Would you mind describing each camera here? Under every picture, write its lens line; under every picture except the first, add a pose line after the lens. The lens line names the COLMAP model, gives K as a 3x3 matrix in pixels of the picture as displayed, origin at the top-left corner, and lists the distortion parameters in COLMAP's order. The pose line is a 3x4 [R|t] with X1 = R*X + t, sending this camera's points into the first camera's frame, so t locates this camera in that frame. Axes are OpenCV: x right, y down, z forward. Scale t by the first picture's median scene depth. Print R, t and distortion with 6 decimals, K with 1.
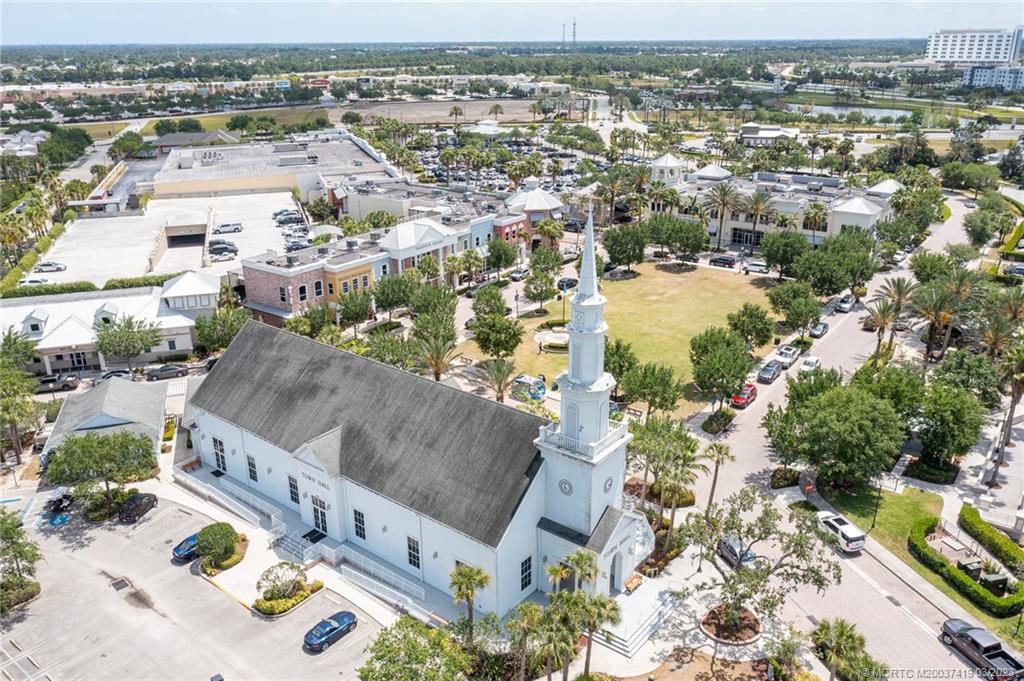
lens RADIAL K [[808.0, 0, 512.0], [0, 808.0, 340.5], [0, 0, 1]] dist [-0.008365, -0.002827]
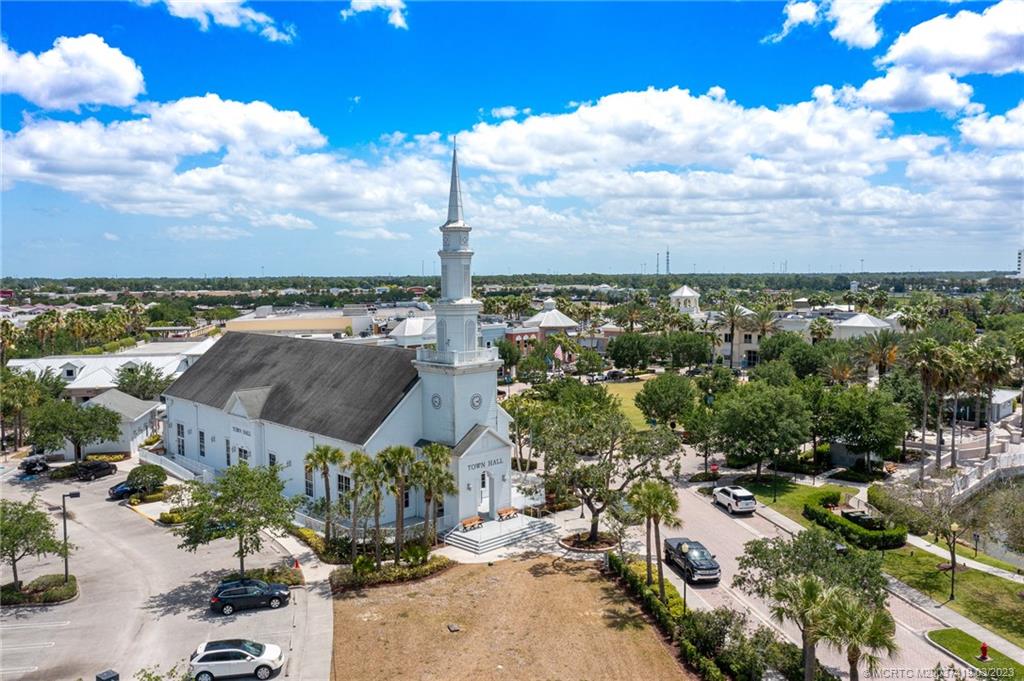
lens RADIAL K [[808.0, 0, 512.0], [0, 808.0, 340.5], [0, 0, 1]] dist [-0.008365, -0.002827]
pose [[0.992298, 0.008841, -0.123557, 0.112099], [-0.041865, 0.962693, -0.267338, 0.144869], [0.116584, 0.270452, 0.955649, -0.019074]]
